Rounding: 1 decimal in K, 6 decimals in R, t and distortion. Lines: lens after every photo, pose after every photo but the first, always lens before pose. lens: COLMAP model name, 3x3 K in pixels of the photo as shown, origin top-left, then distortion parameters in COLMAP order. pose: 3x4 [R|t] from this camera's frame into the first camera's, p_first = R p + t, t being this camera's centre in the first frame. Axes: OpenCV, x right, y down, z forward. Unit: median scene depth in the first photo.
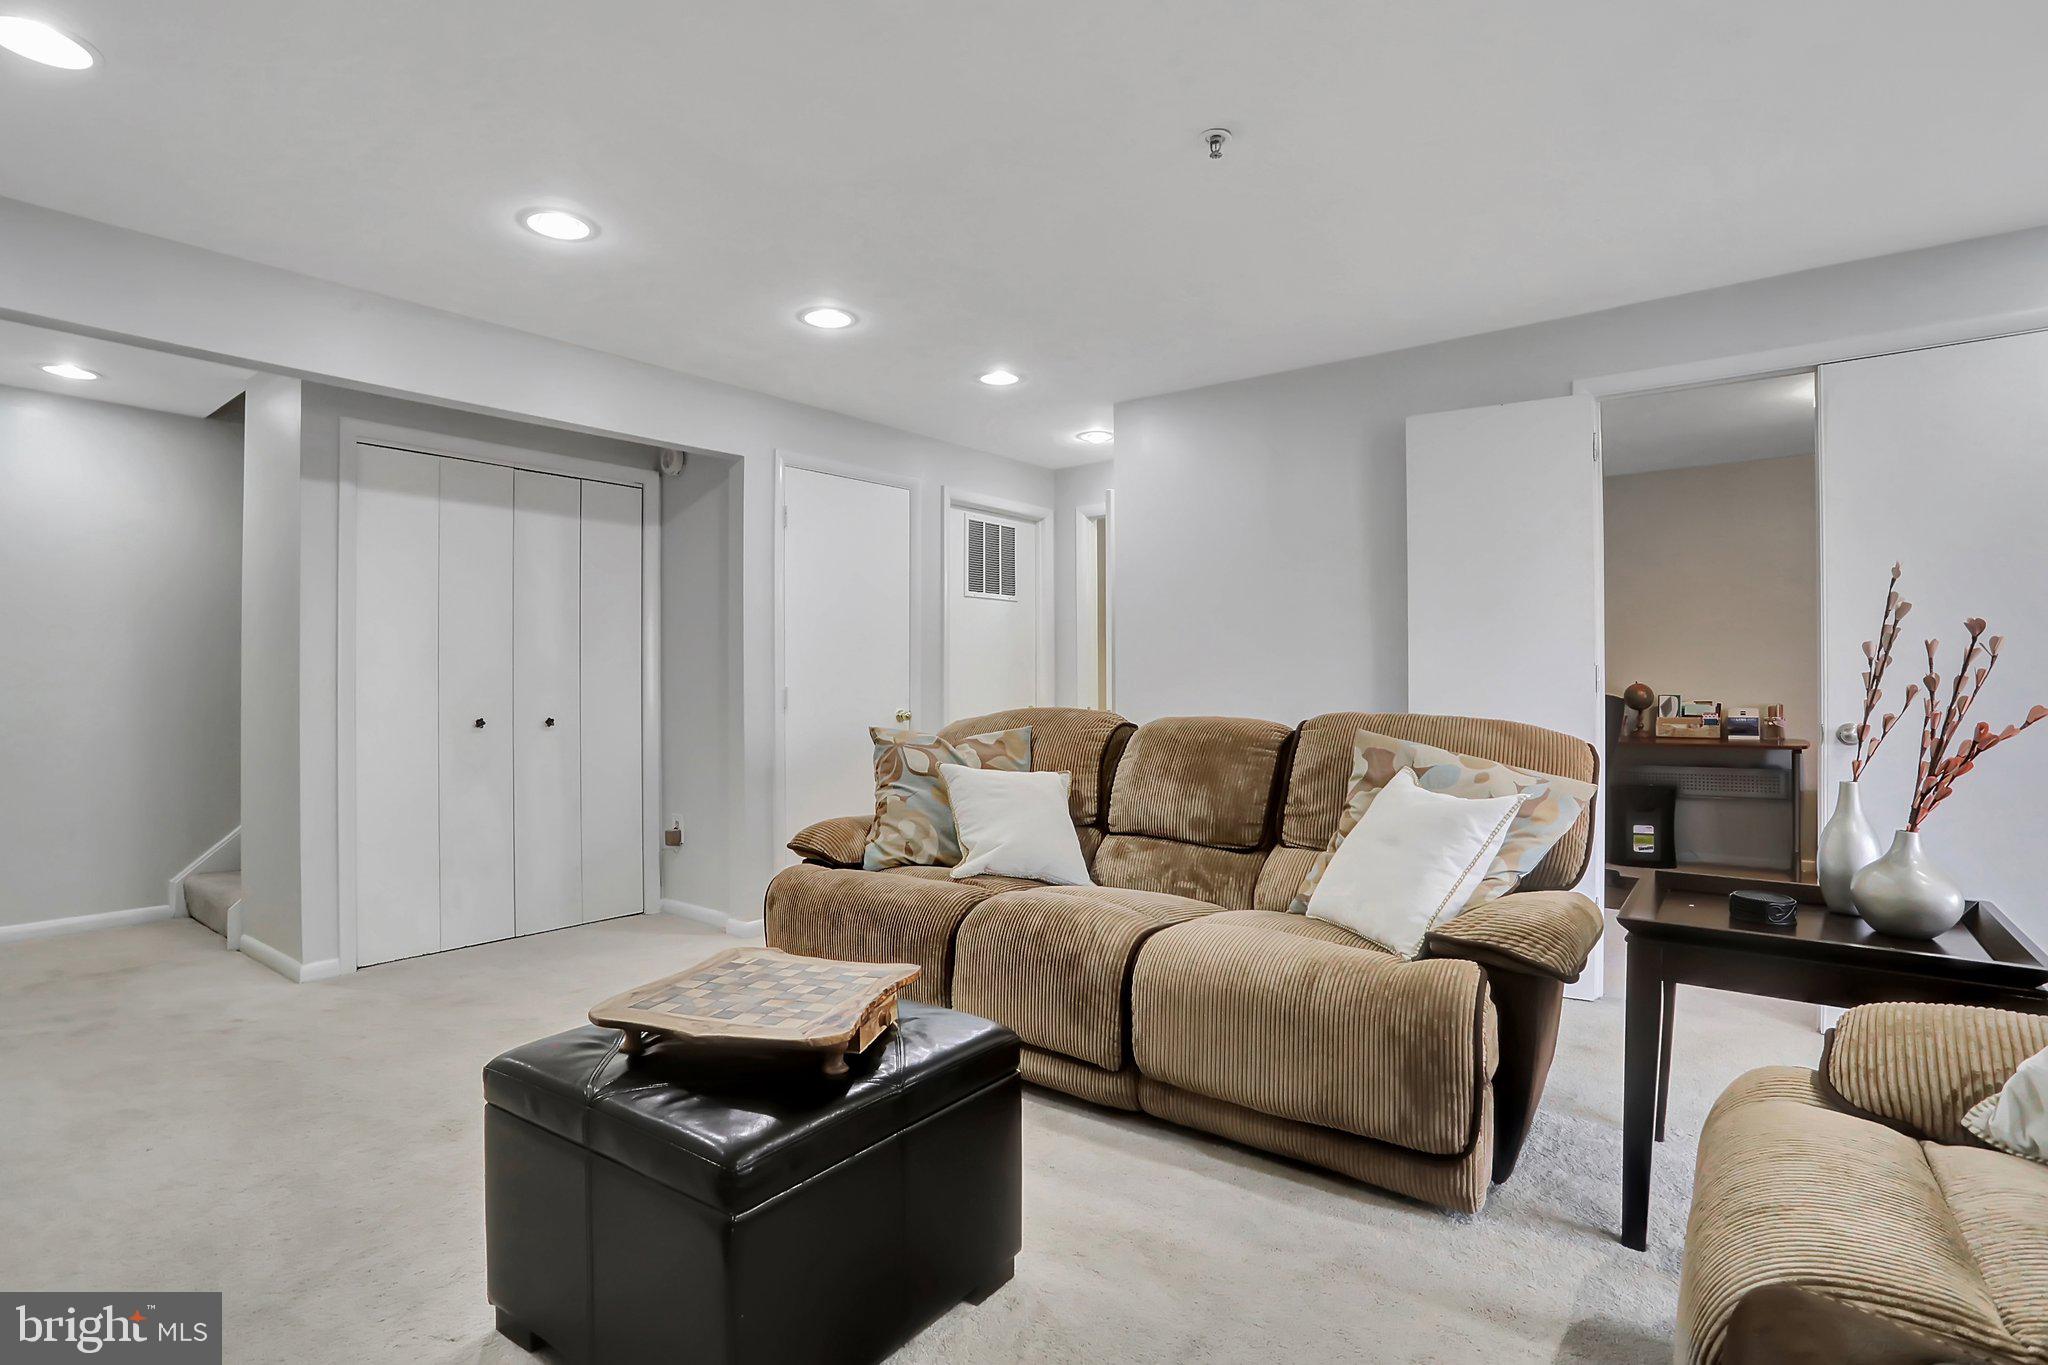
lens RADIAL K [[1032.7, 0, 1024.0], [0, 1032.7, 682.5], [0, 0, 1]] dist [-0.024721, -0.000176]
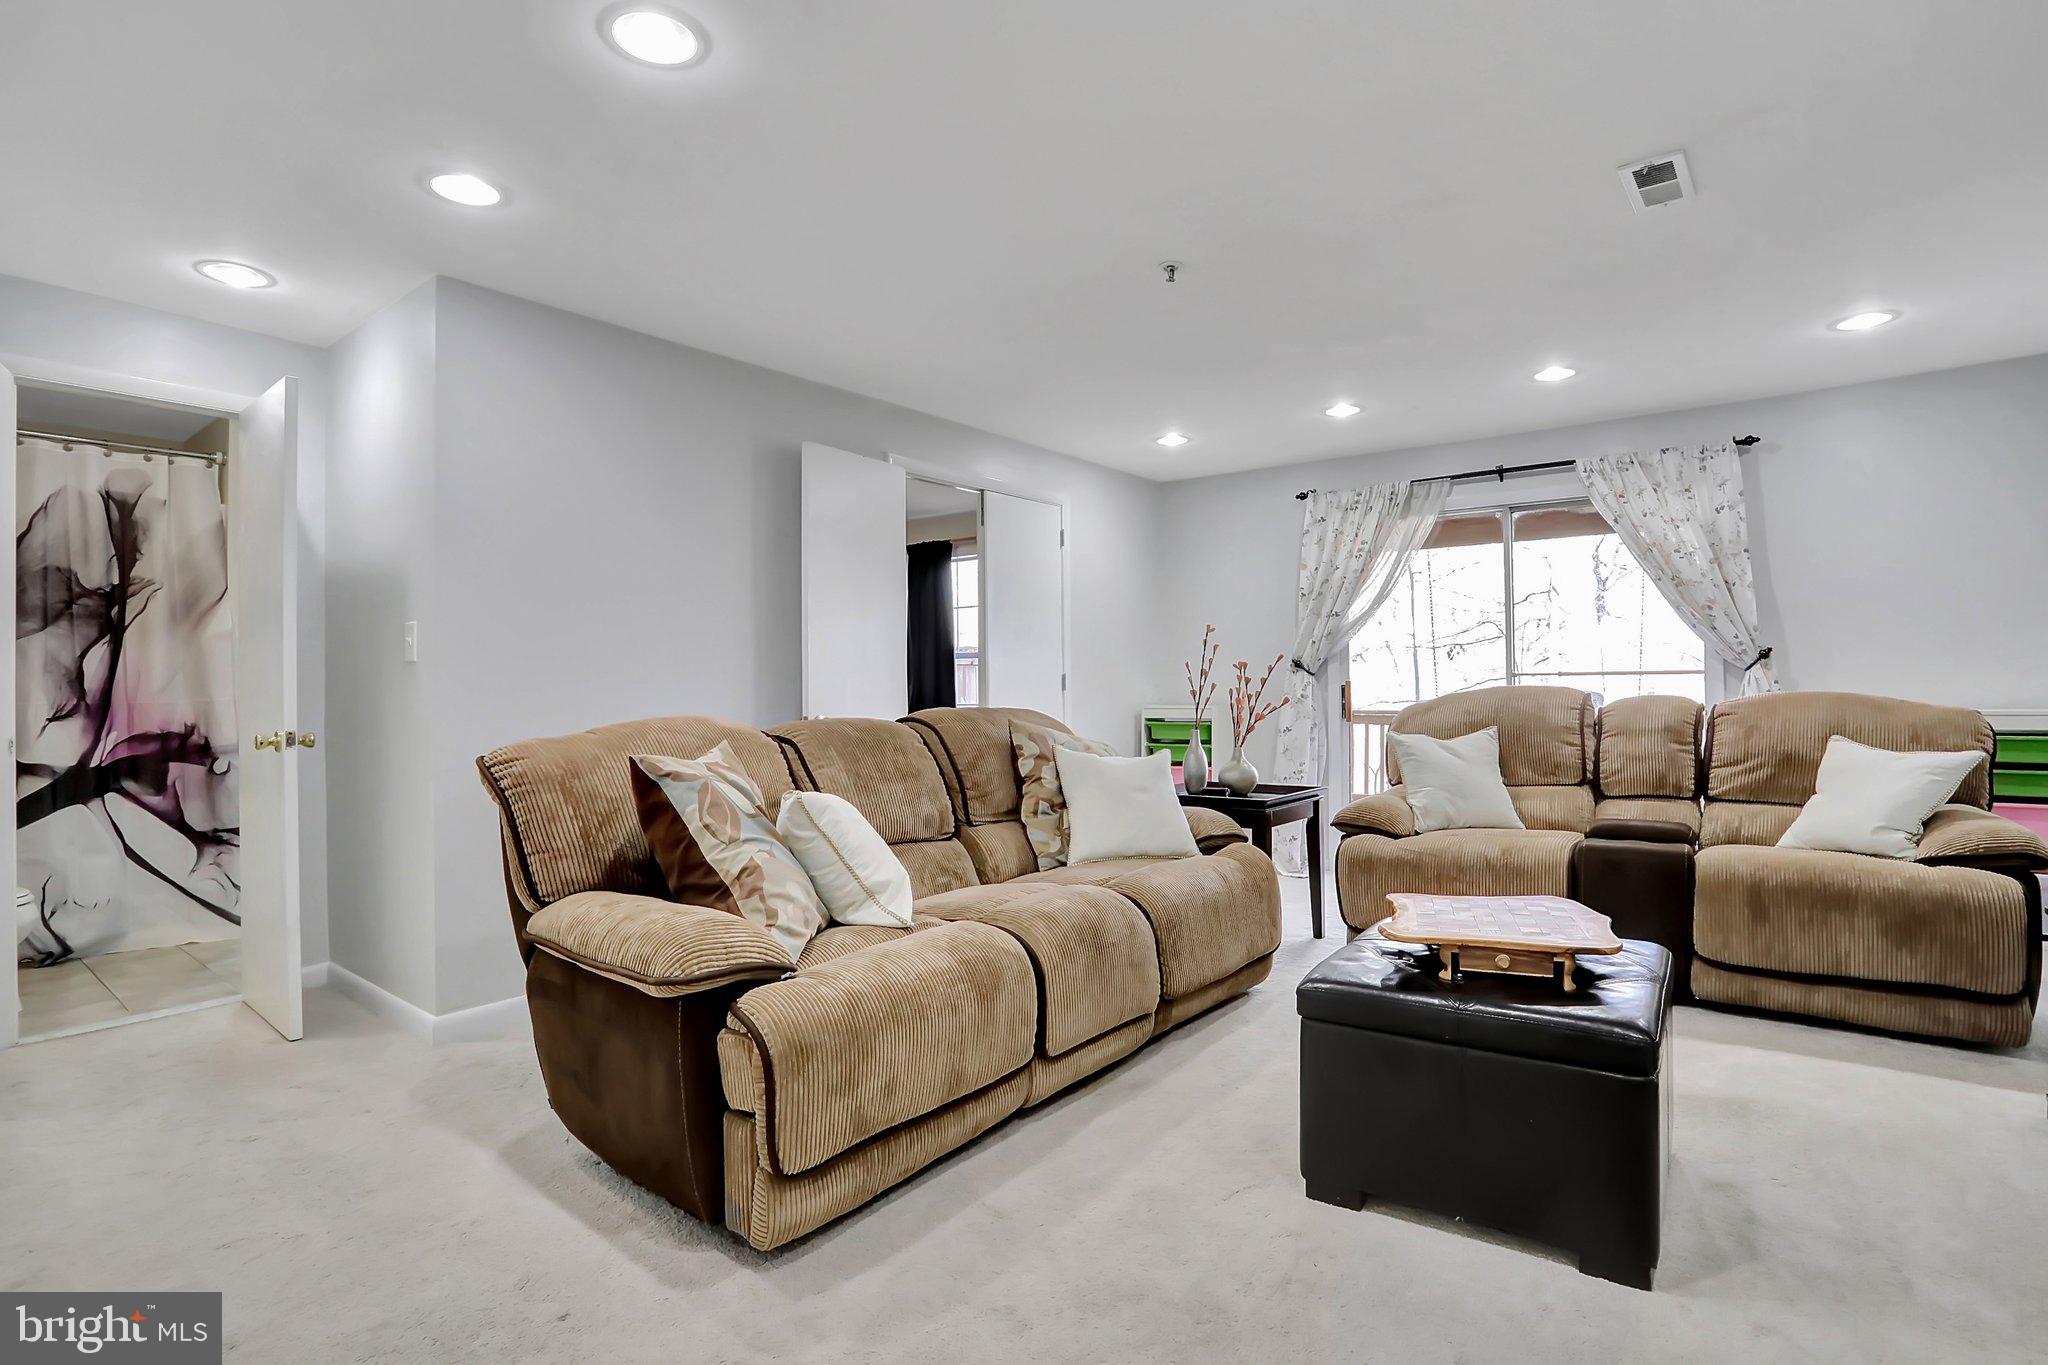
lens RADIAL K [[1032.7, 0, 1024.0], [0, 1032.7, 682.5], [0, 0, 1]] dist [-0.024721, -0.000176]
pose [[0.007370, -0.010947, 0.999913, -0.506111], [0.003000, 0.999936, 0.010925, -0.007786], [-0.999968, 0.002919, 0.007403, 0.523950]]
